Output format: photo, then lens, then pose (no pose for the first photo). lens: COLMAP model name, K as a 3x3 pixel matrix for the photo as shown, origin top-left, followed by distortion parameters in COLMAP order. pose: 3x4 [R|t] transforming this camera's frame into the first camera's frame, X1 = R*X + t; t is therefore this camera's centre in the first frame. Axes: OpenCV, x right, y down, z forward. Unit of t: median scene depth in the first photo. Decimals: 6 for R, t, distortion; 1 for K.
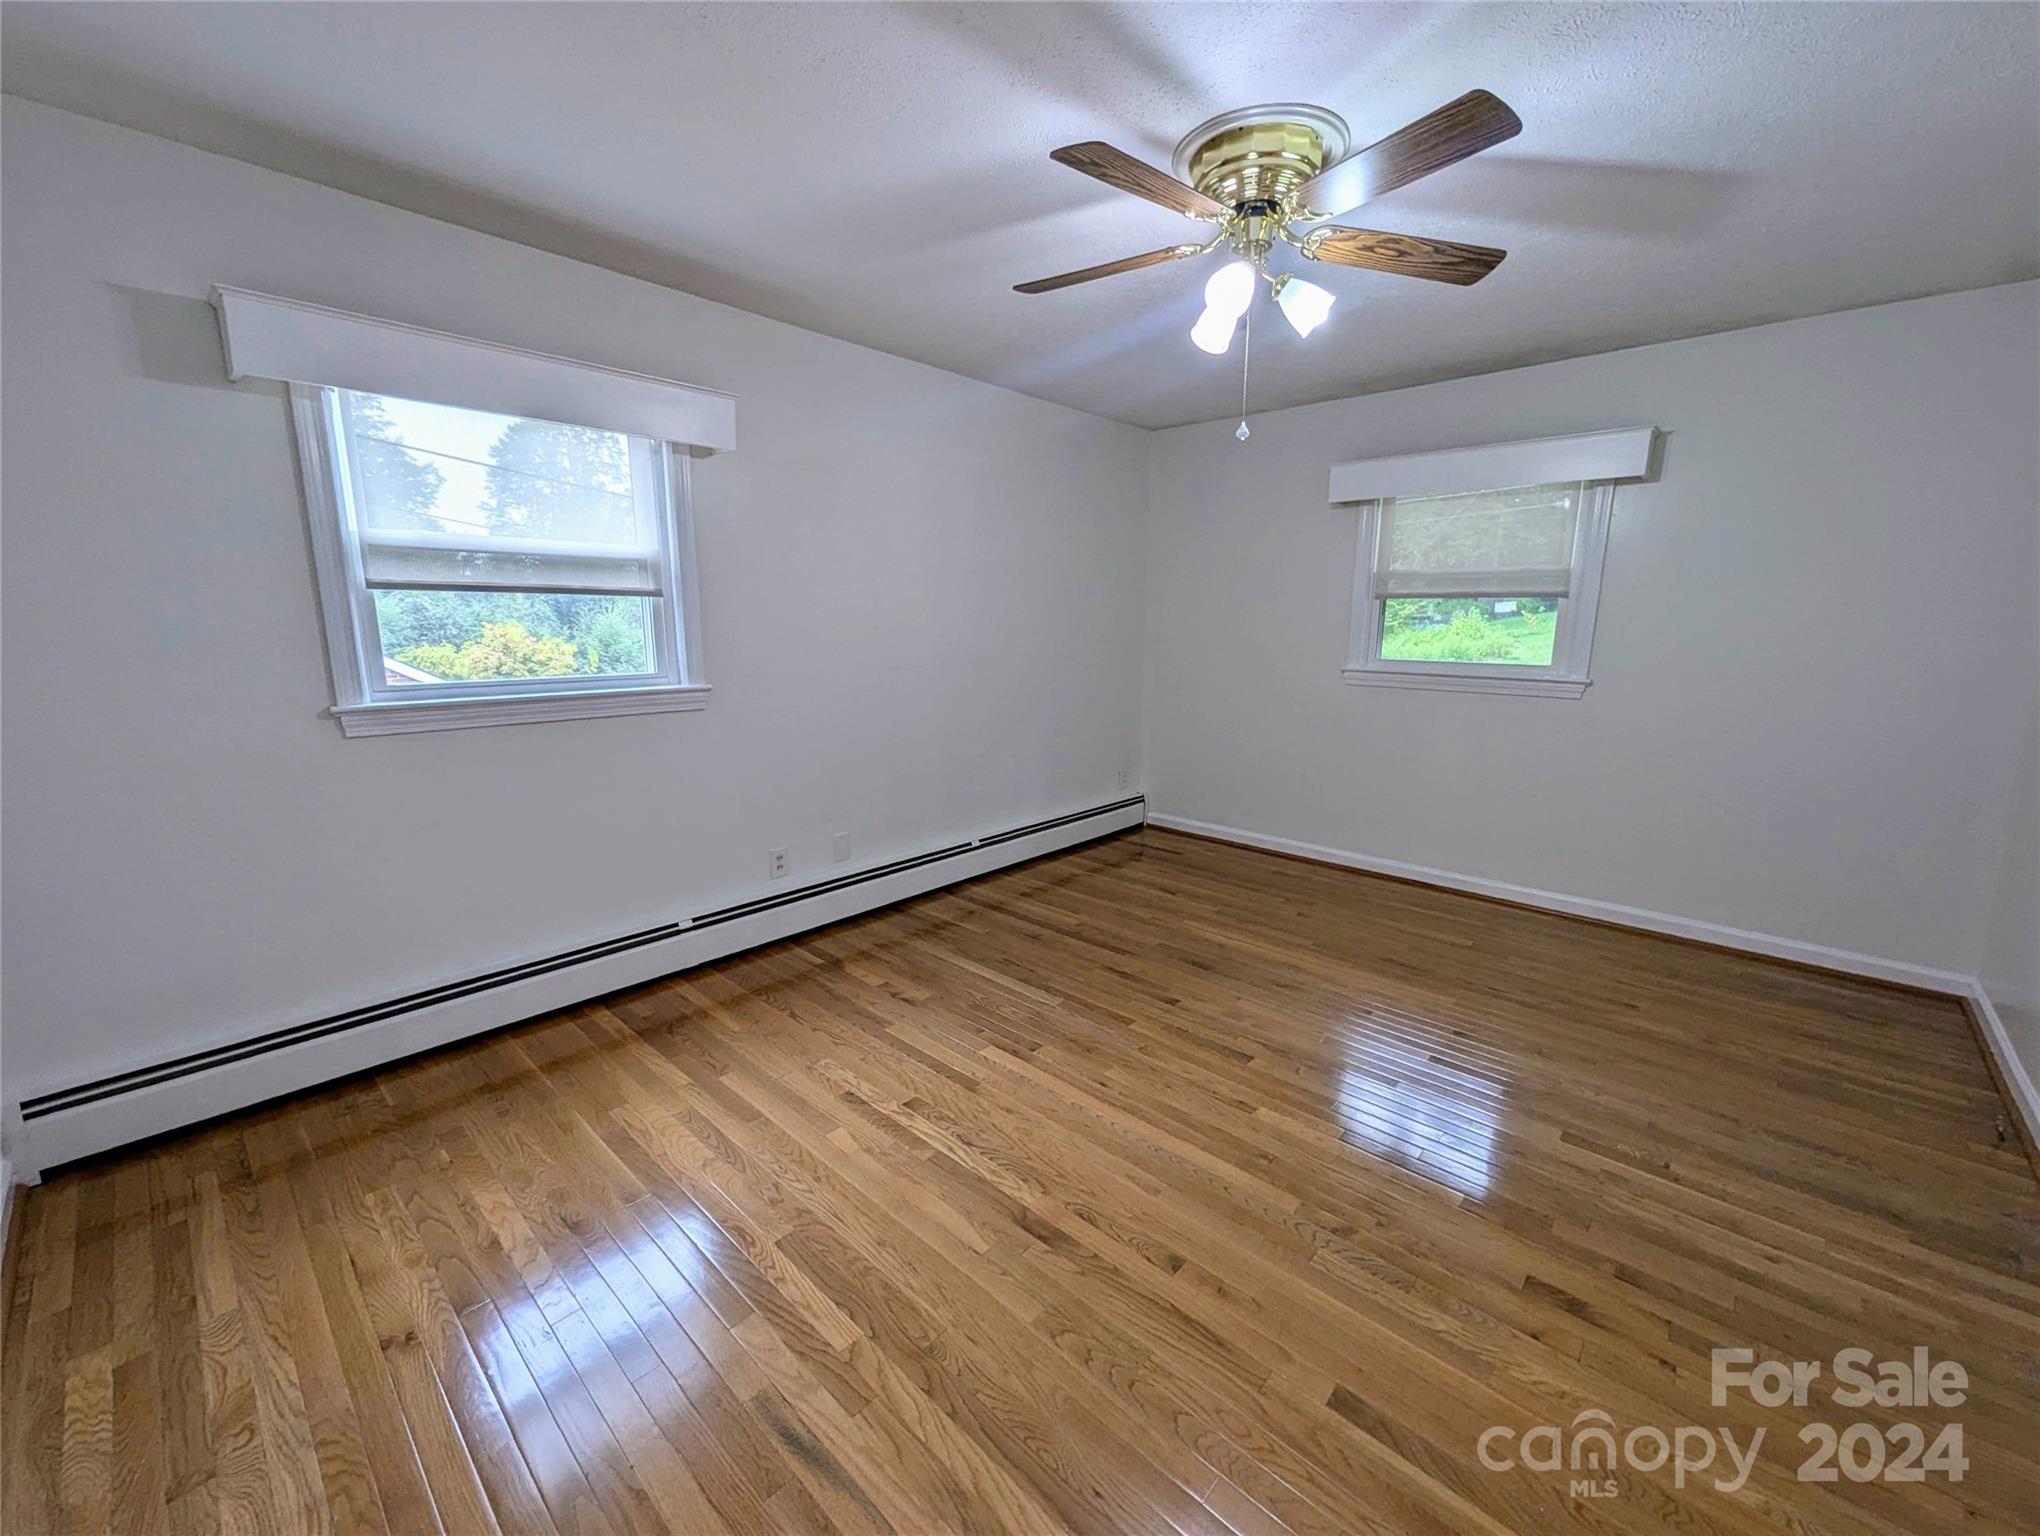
lens RADIAL K [[805.8, 0, 1026.9], [0, 805.8, 771.9], [0, 0, 1]] dist [0.001186, -0.000591]
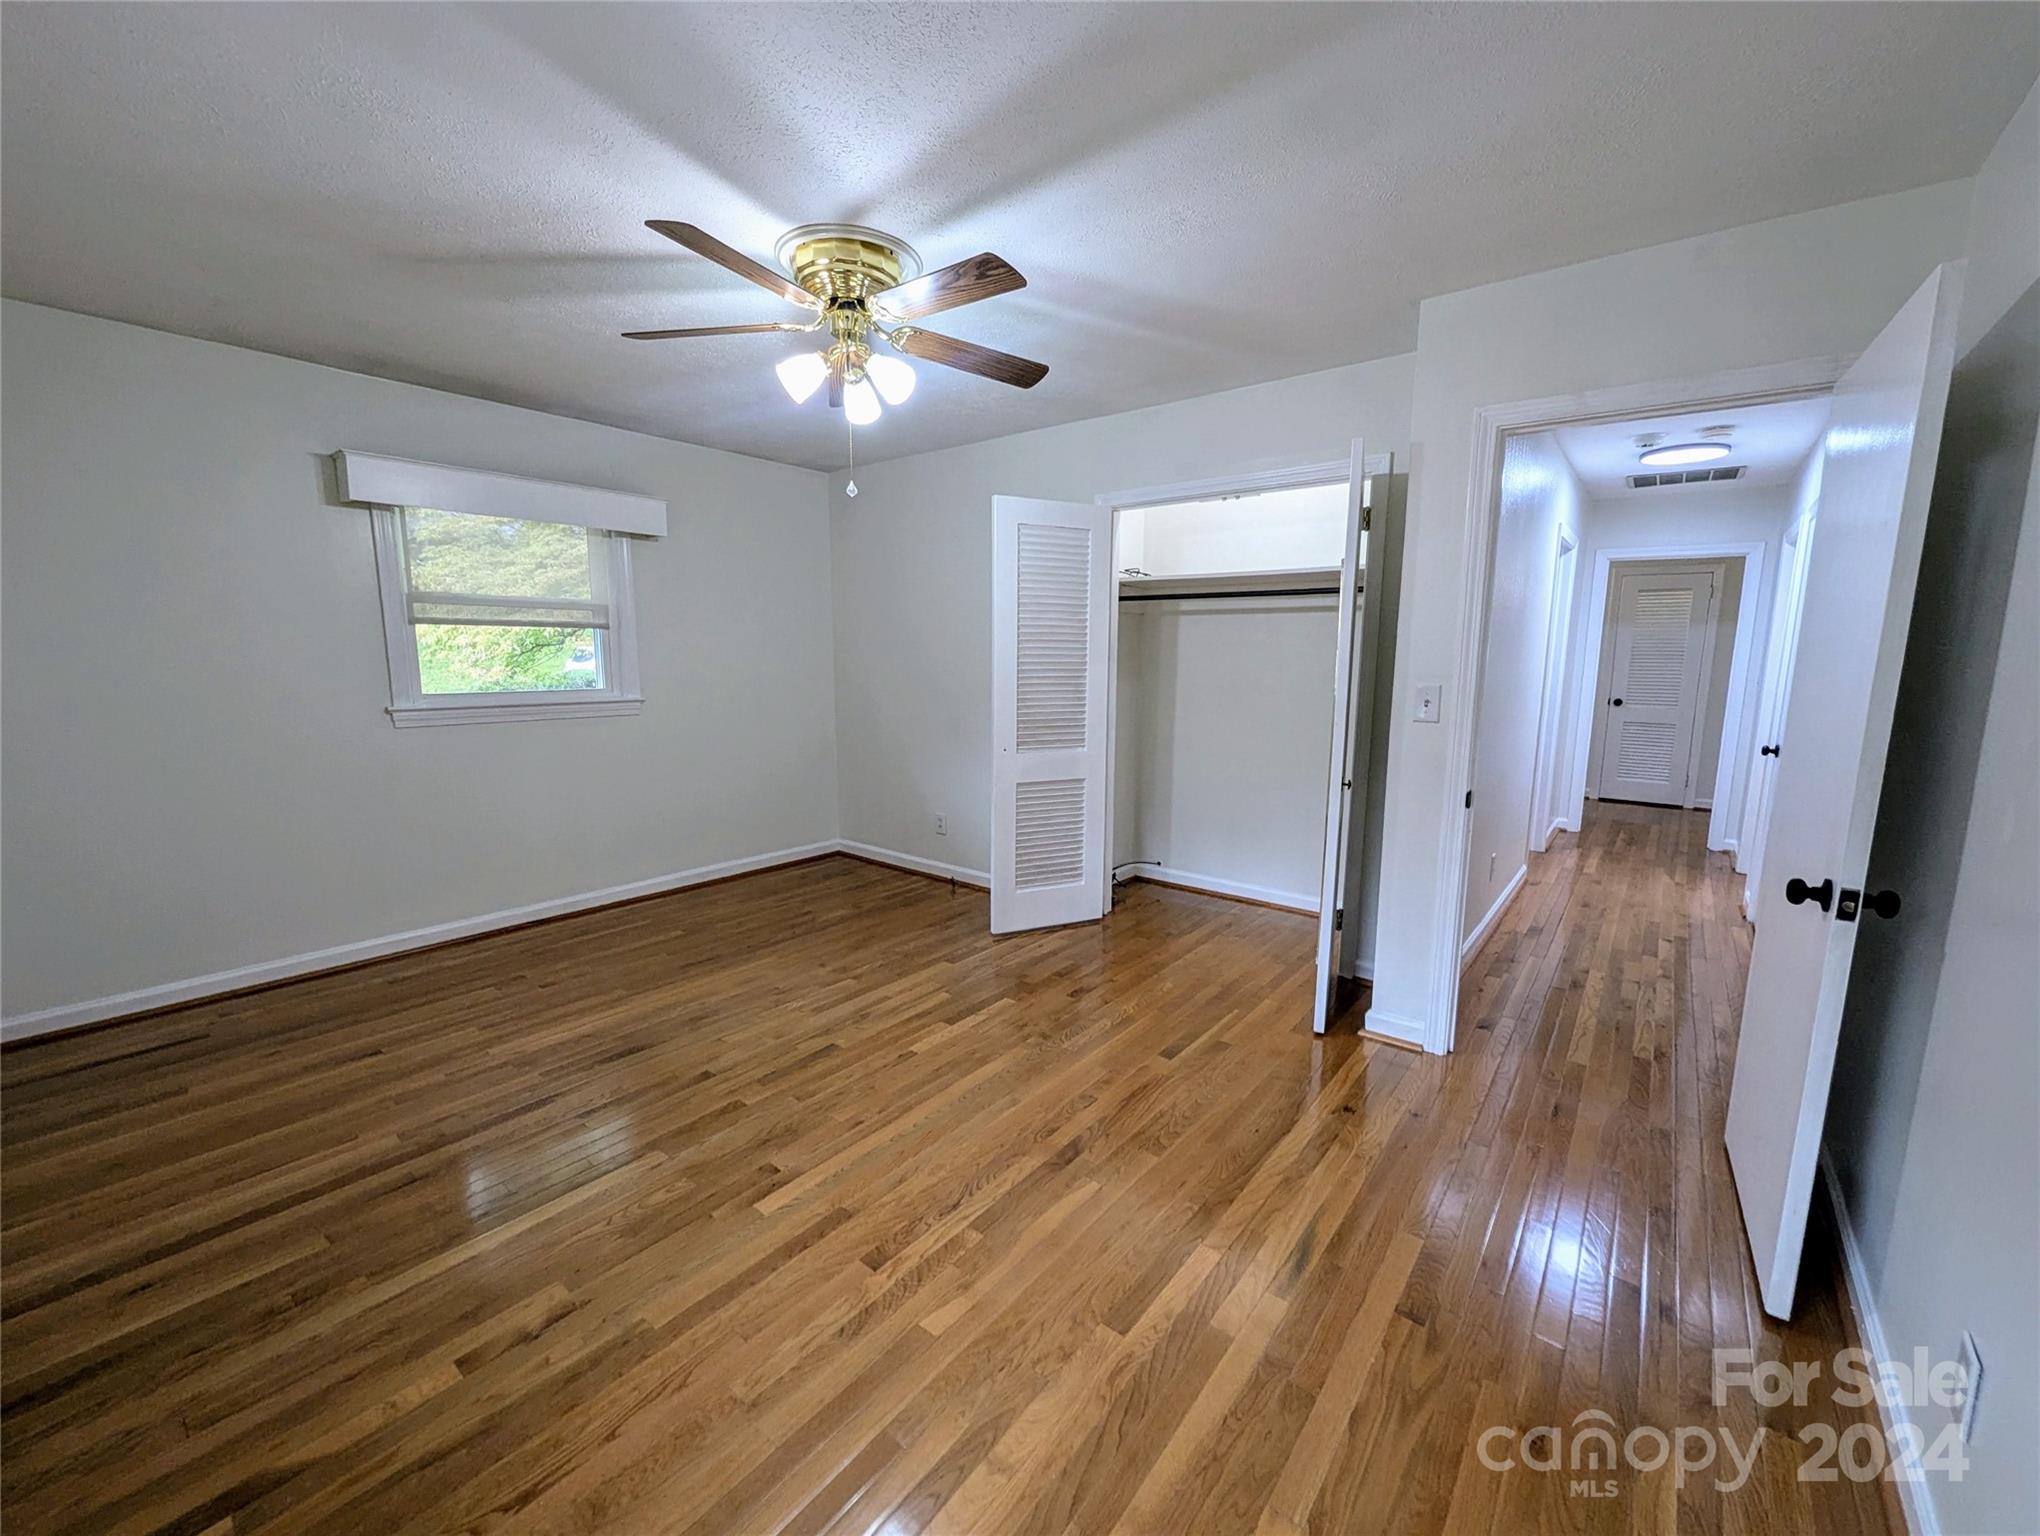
lens RADIAL K [[805.8, 0, 1026.9], [0, 805.8, 771.9], [0, 0, 1]] dist [0.001186, -0.000591]
pose [[-0.068378, -0.154397, 0.985640, -0.752495], [0.183352, 0.969180, 0.164538, -0.137299], [-0.980666, 0.191970, -0.037962, 0.694871]]
